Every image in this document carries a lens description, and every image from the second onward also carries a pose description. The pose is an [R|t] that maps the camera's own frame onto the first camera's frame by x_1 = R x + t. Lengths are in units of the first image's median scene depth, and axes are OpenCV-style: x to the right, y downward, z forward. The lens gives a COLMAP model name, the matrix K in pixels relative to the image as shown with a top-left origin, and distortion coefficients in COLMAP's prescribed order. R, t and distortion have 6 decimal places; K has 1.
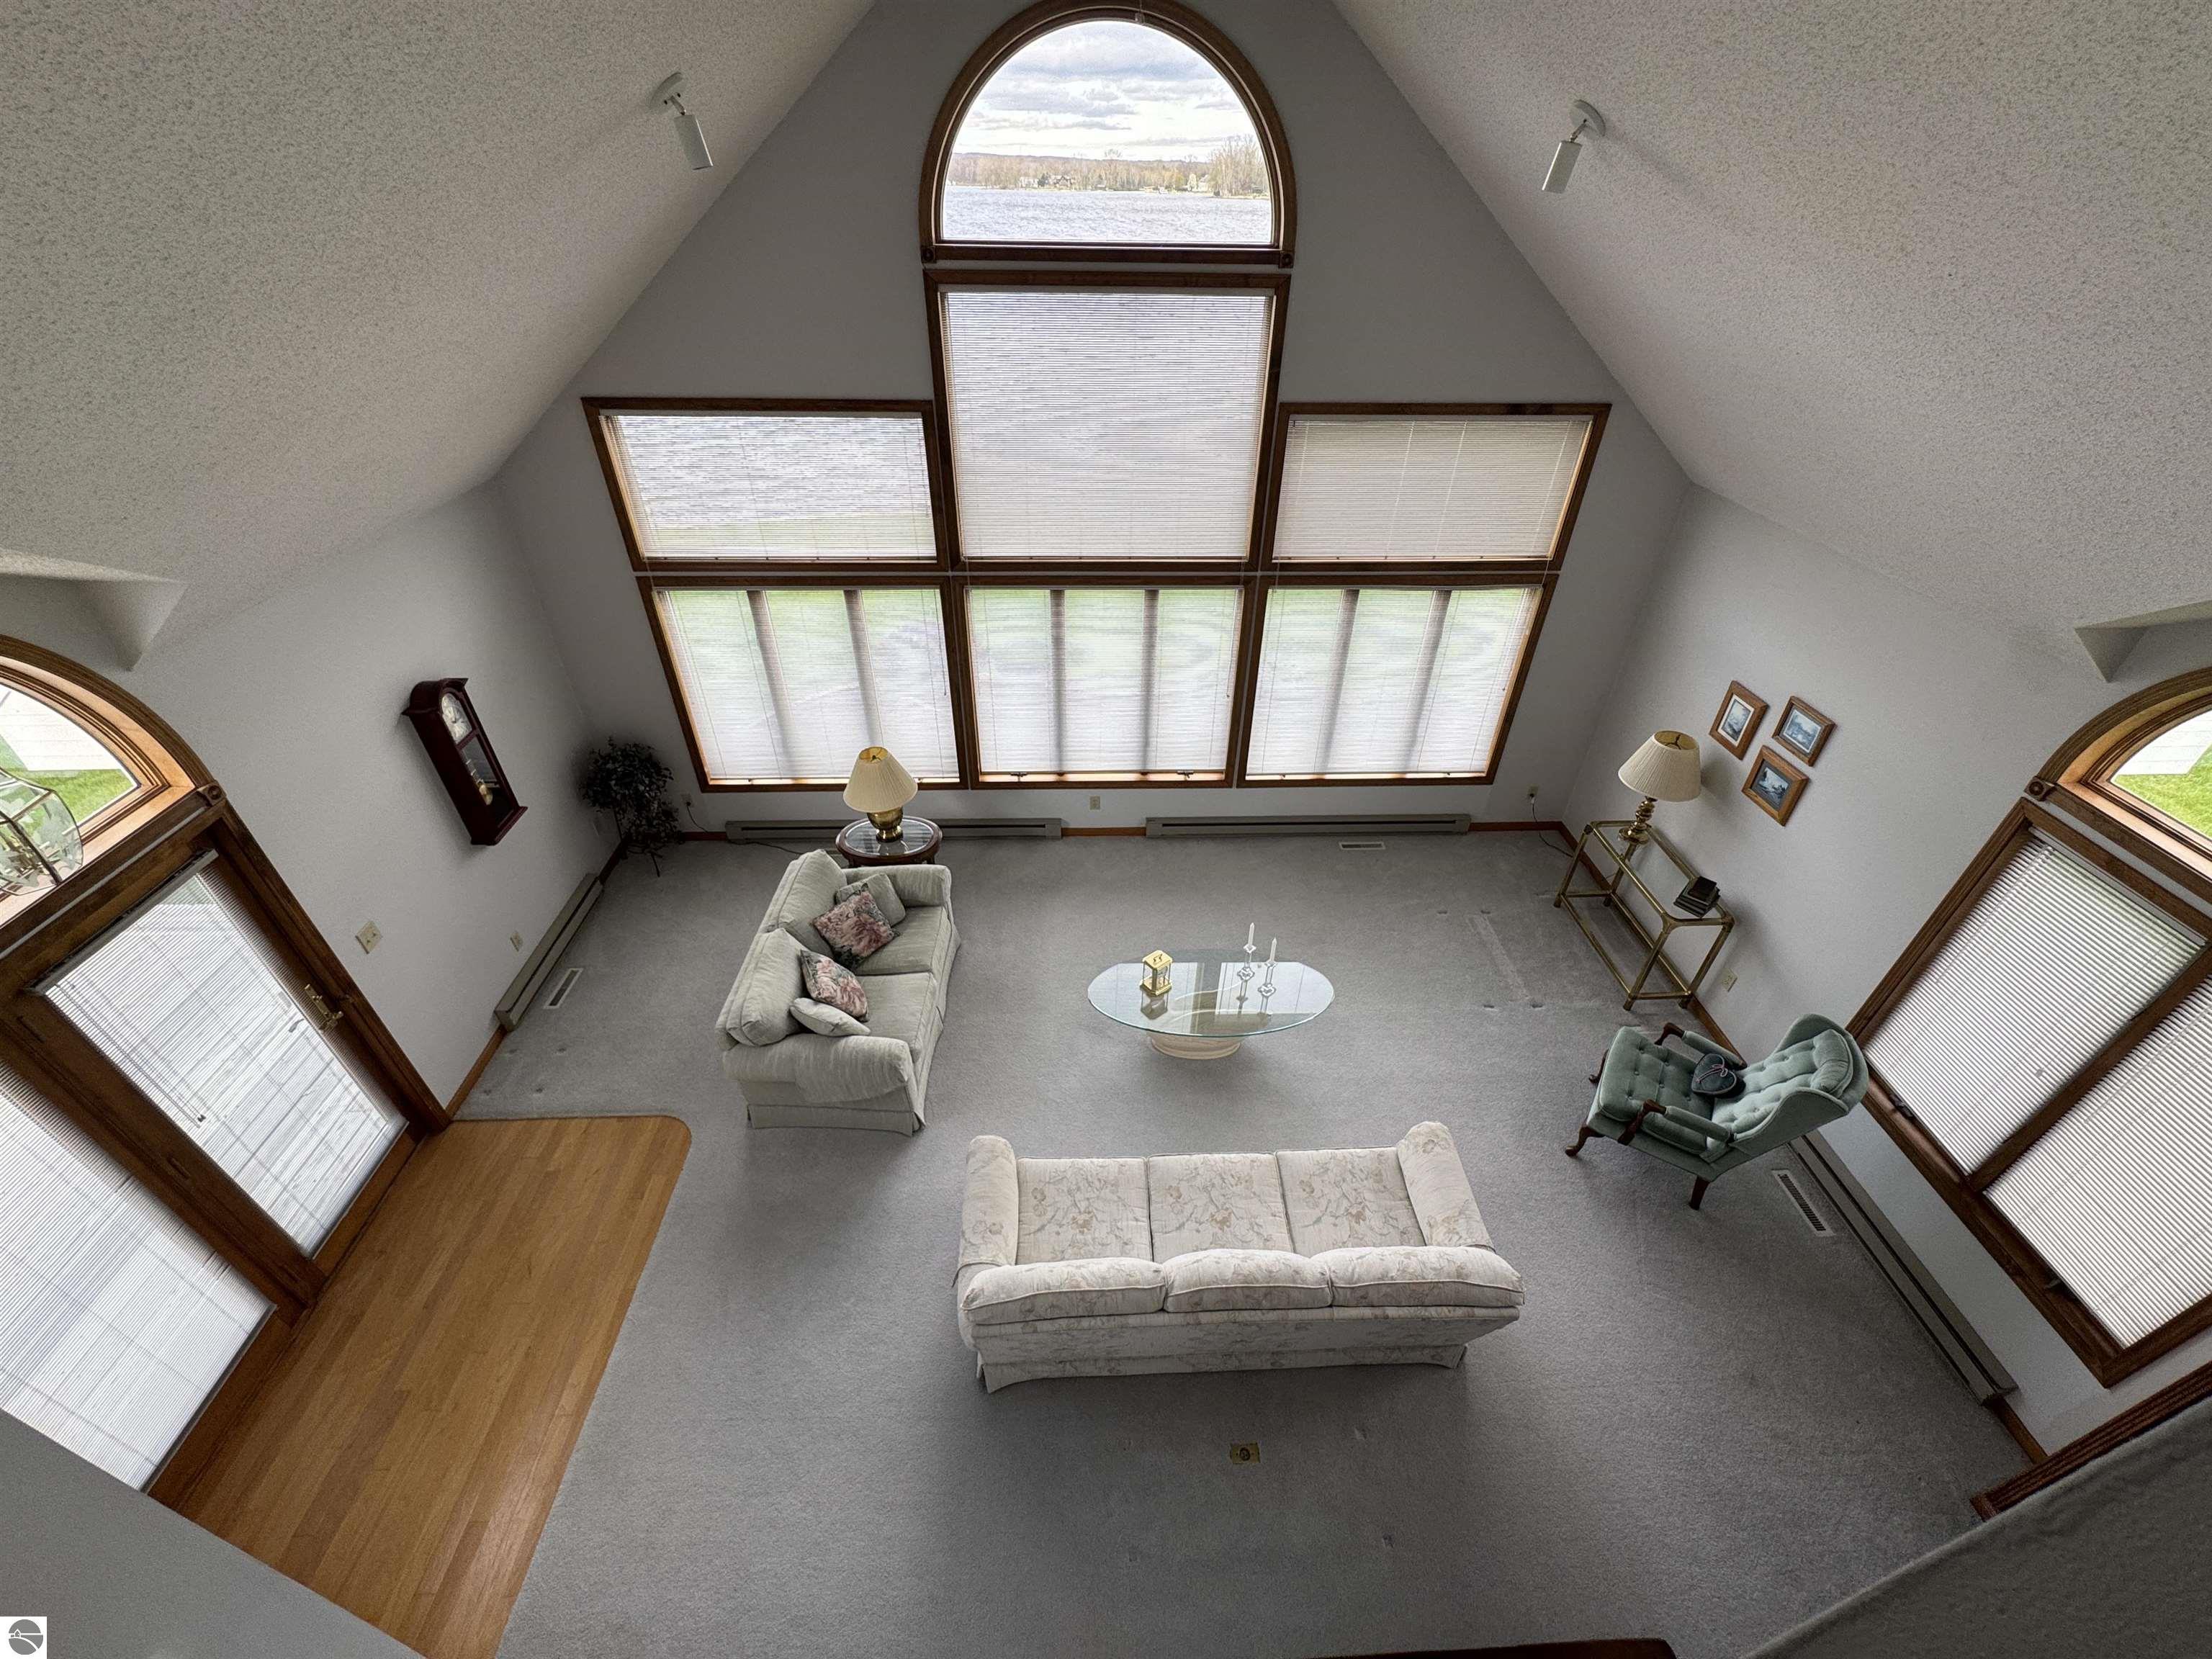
lens RADIAL K [[886.6, 0, 1107.1], [0, 886.6, 832.3], [0, 0, 1]] dist [-0.003154, -0.000198]
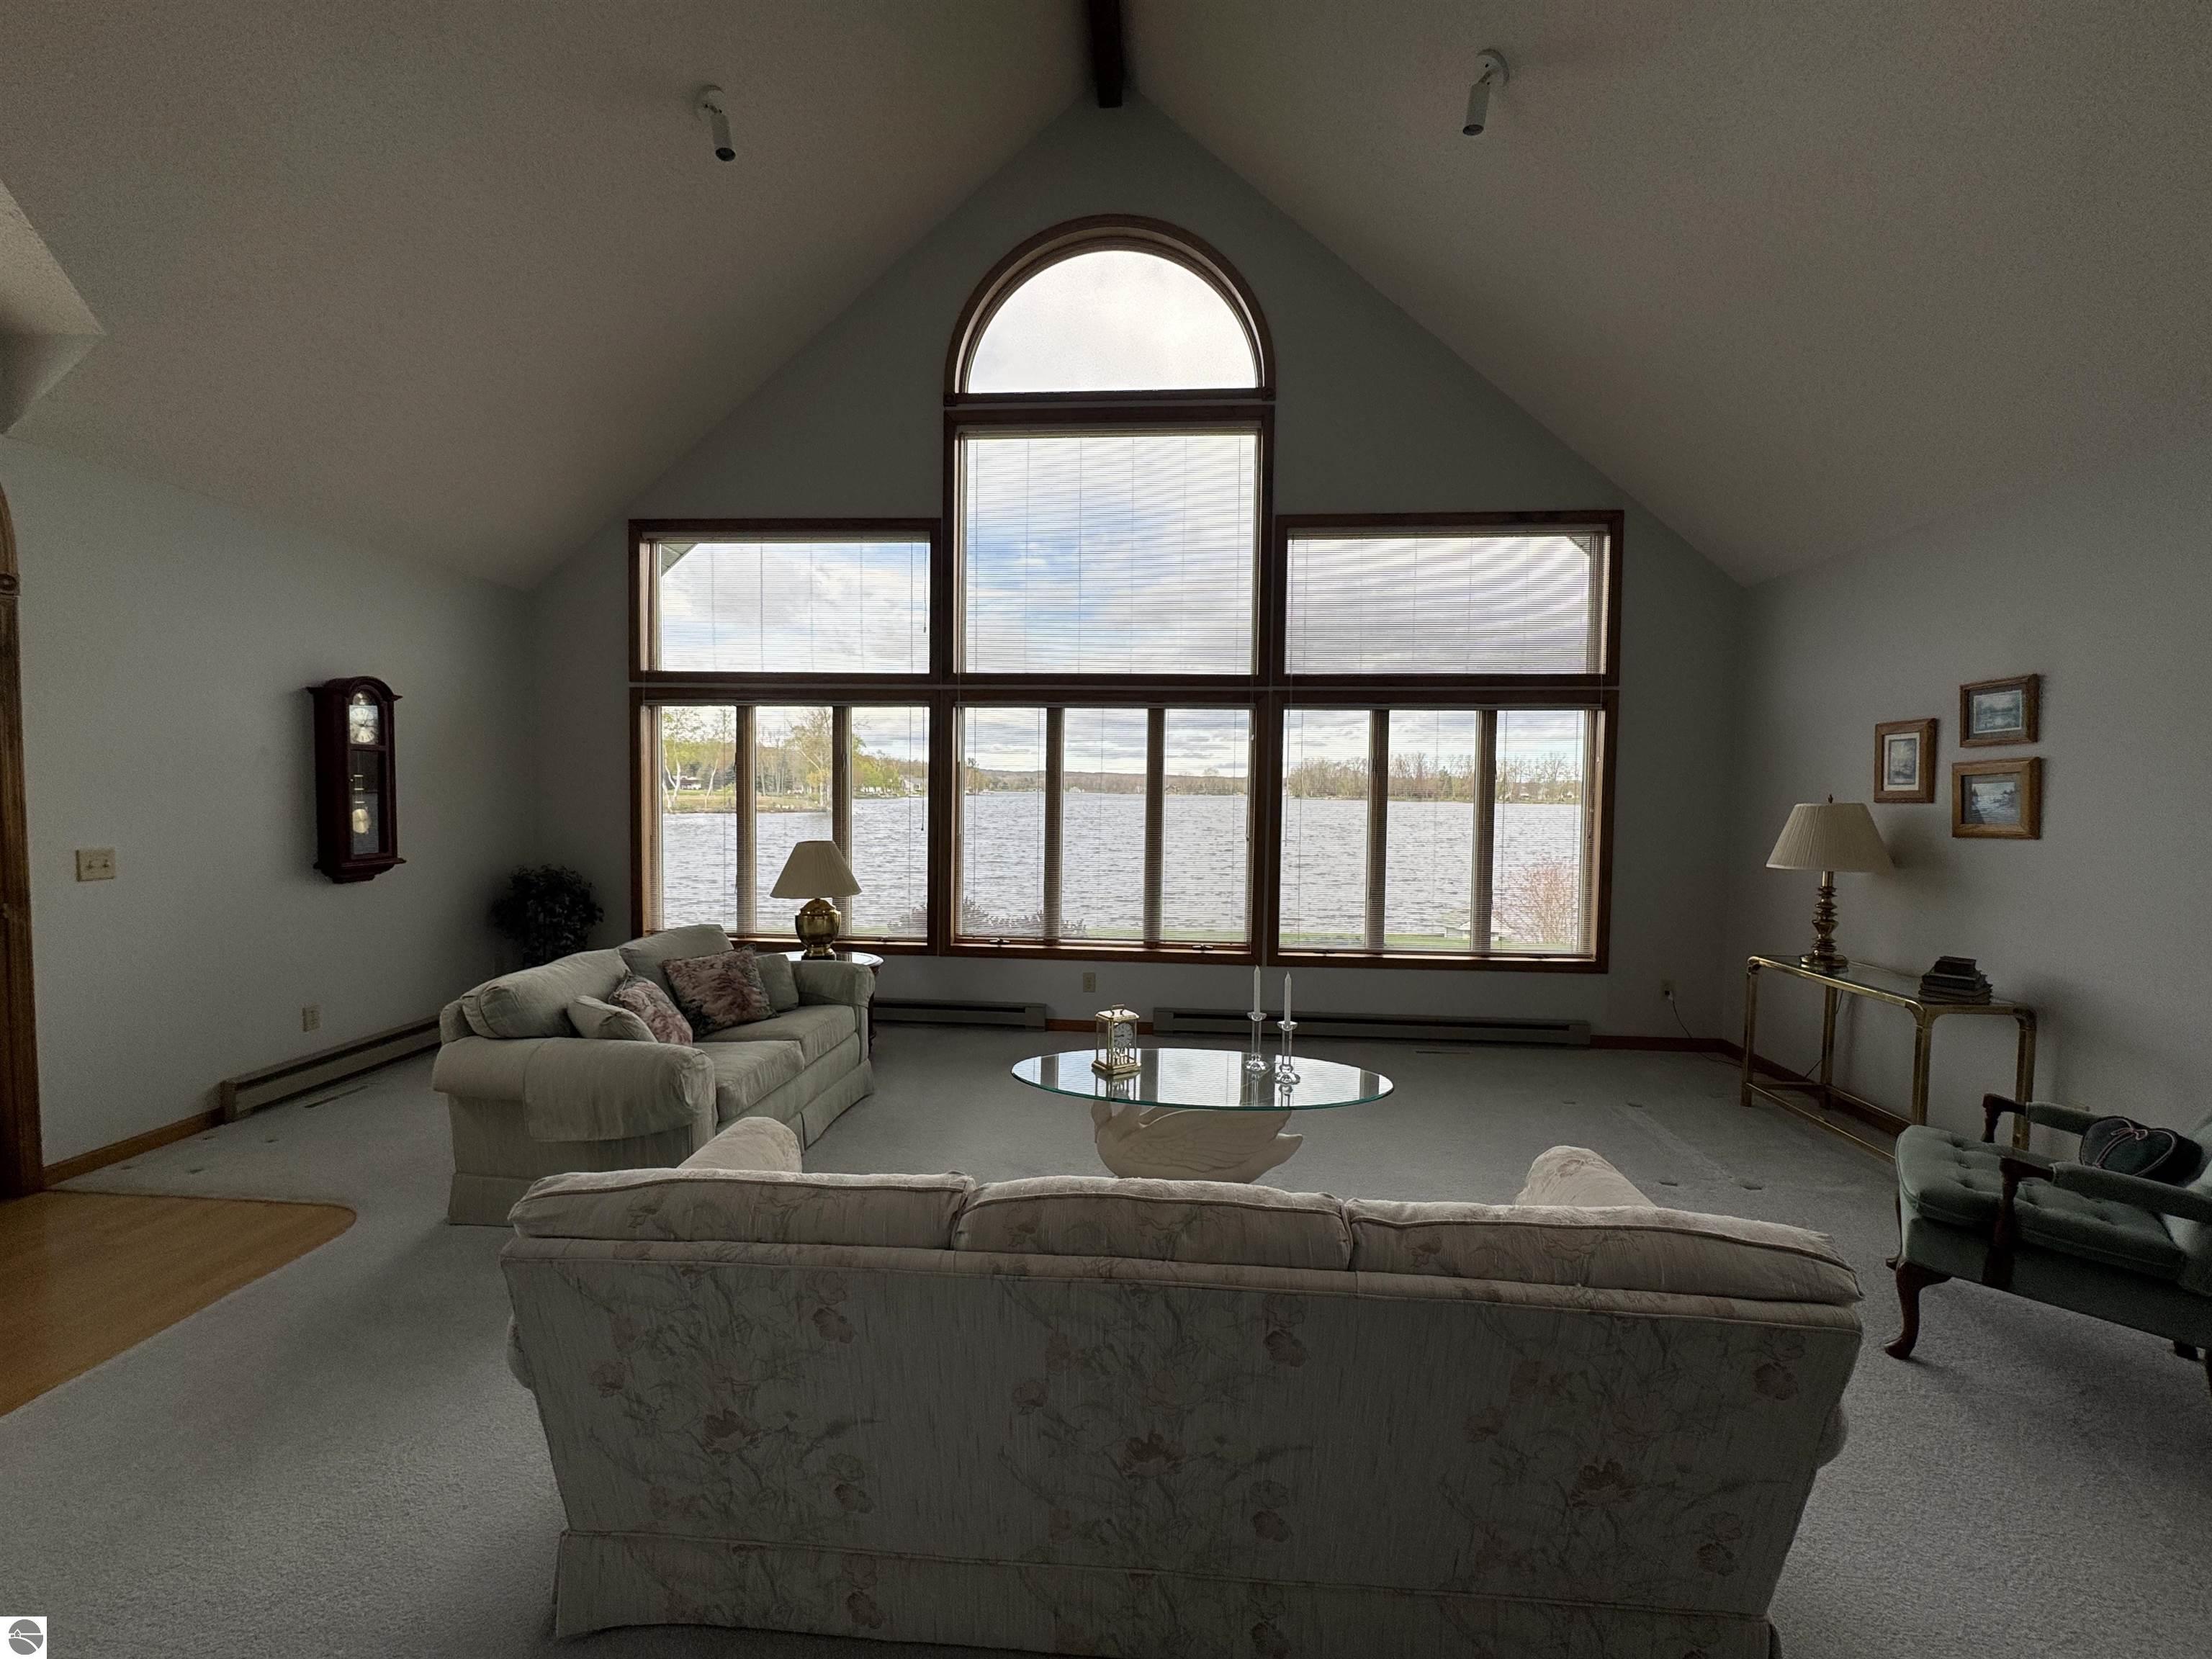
lens RADIAL K [[886.6, 0, 1107.8], [0, 886.6, 830.1], [0, 0, 1]] dist [-0.003154, -0.000198]
pose [[0.993745, 0.006532, -0.111484, 0.118308], [-0.067482, 0.830536, -0.552862, 0.382943], [0.088980, 0.556926, 0.825782, 0.343807]]
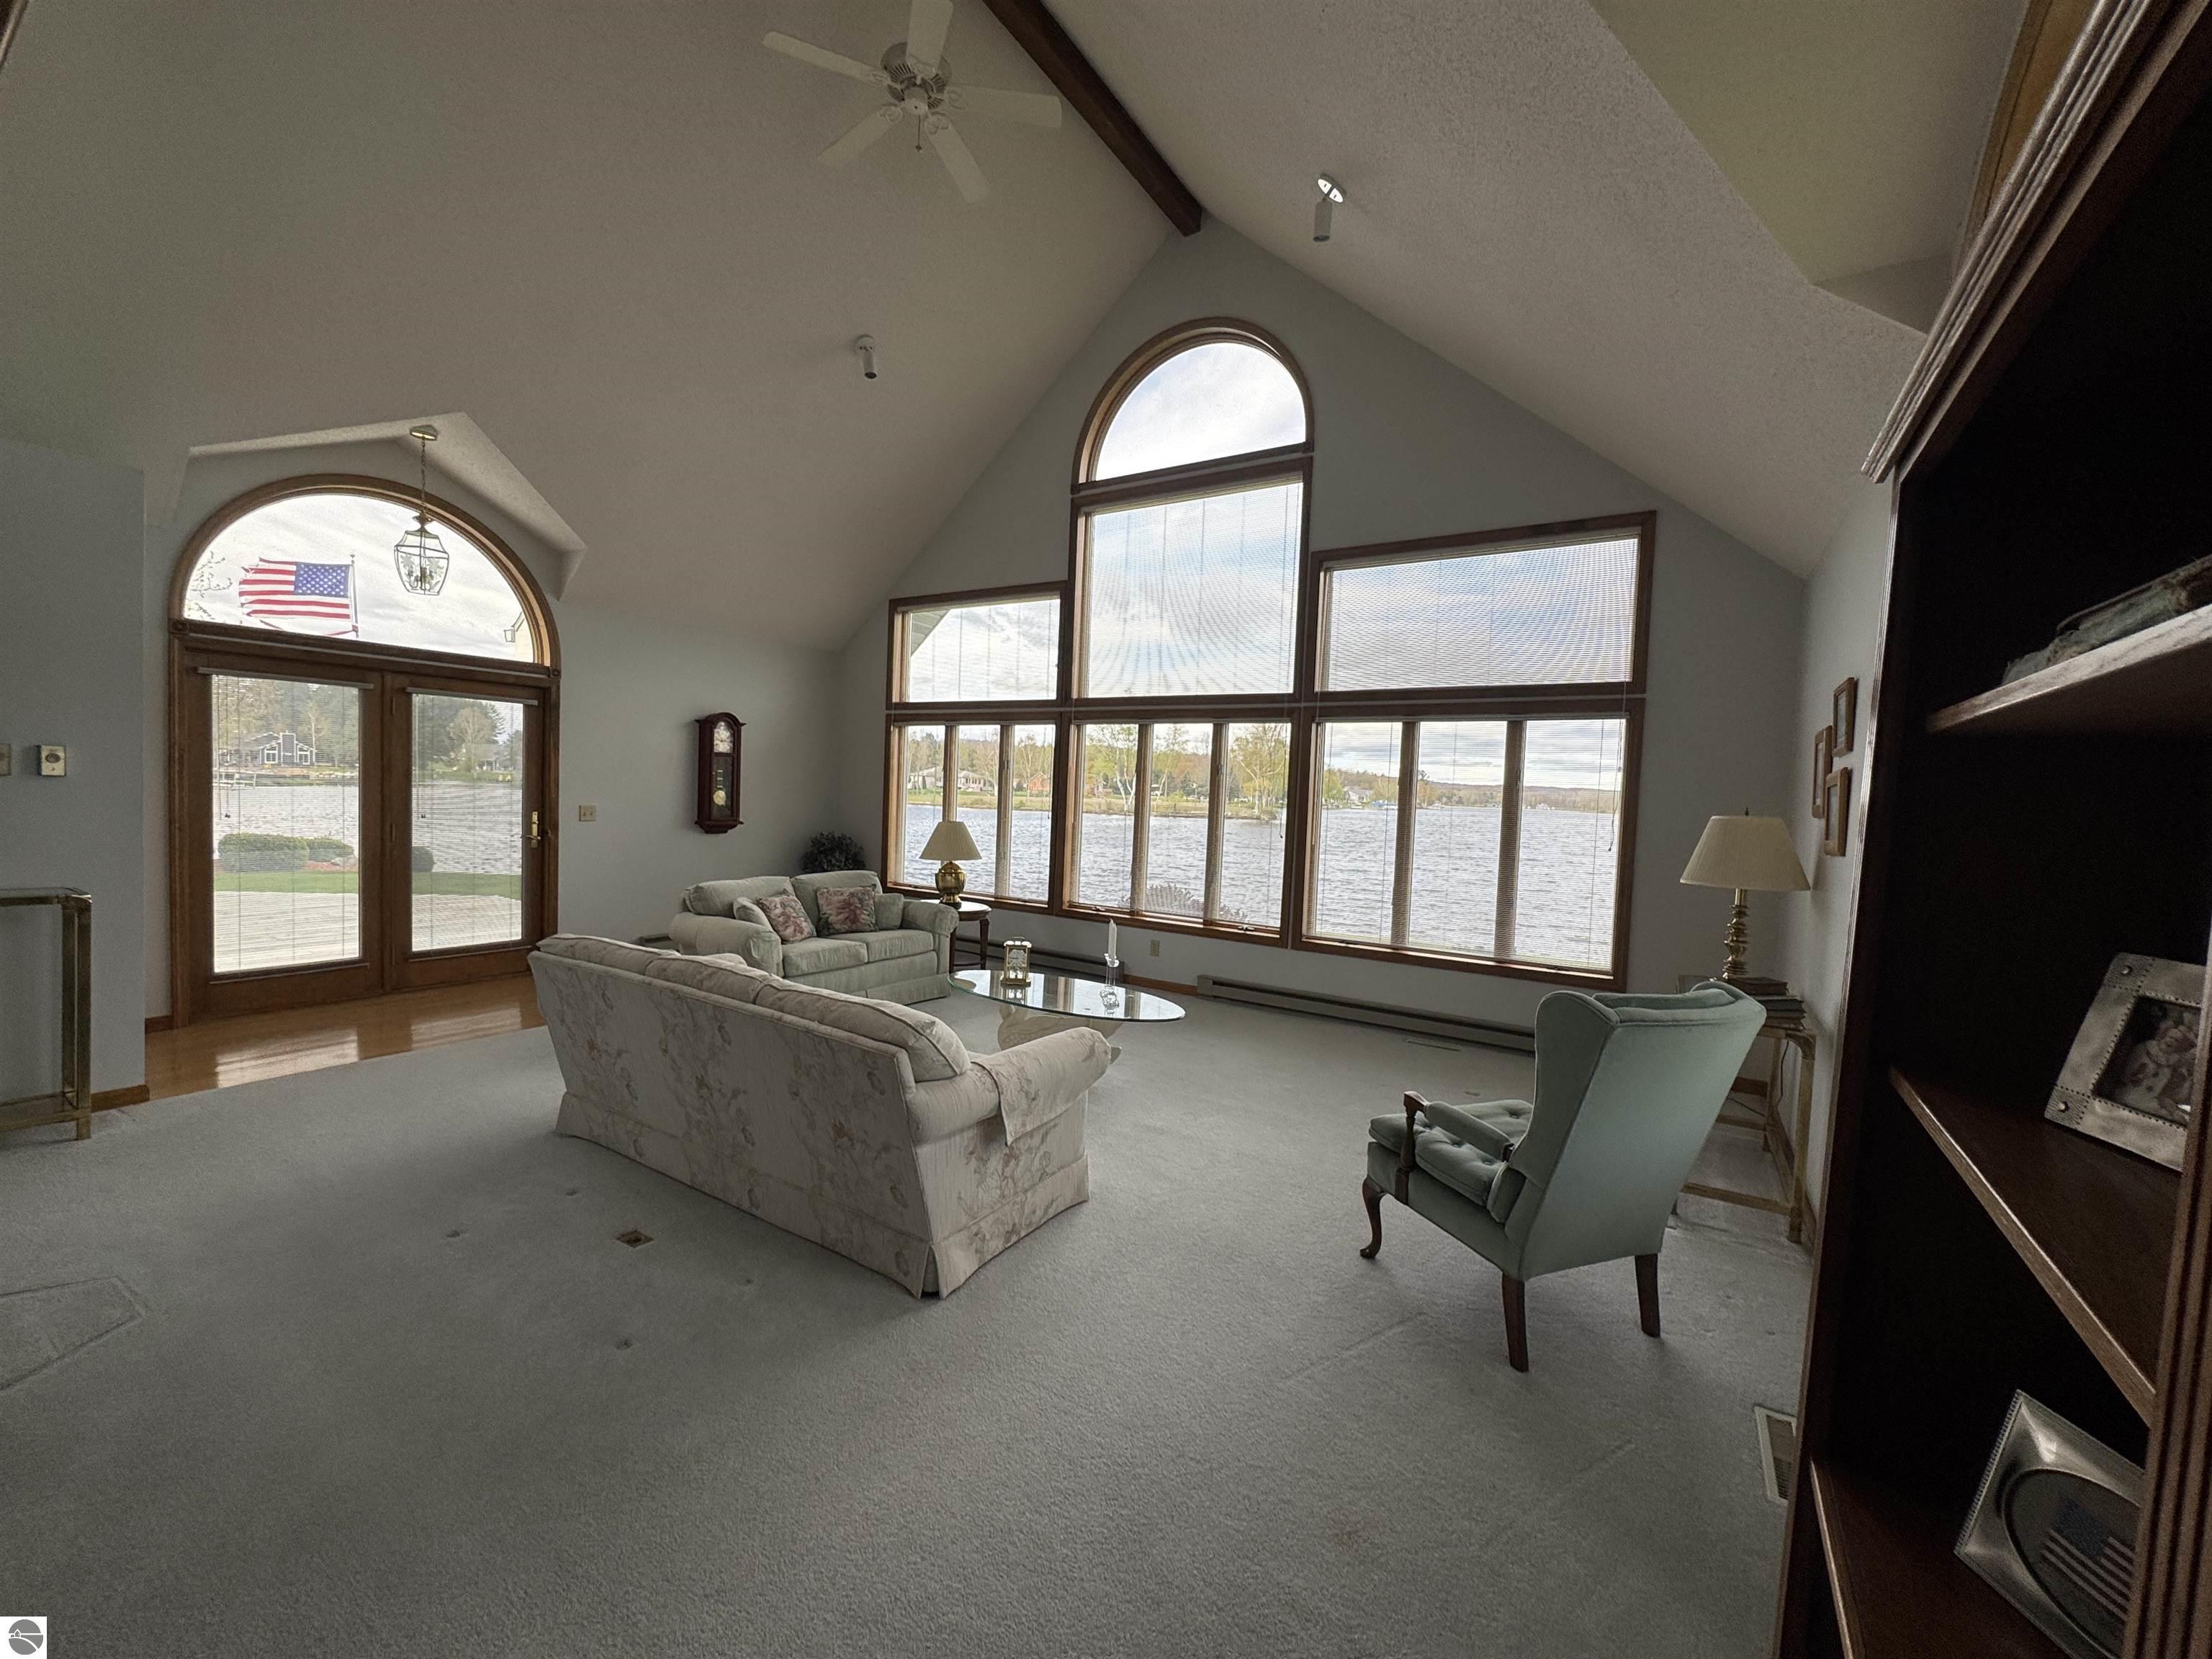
lens RADIAL K [[886.6, 0, 1106.7], [0, 886.6, 828.0], [0, 0, 1]] dist [-0.003154, -0.000198]
pose [[0.819517, 0.045078, -0.571279, 0.643852], [-0.362731, 0.812576, -0.456231, 0.422699], [0.443641, 0.581110, 0.682271, 0.302557]]
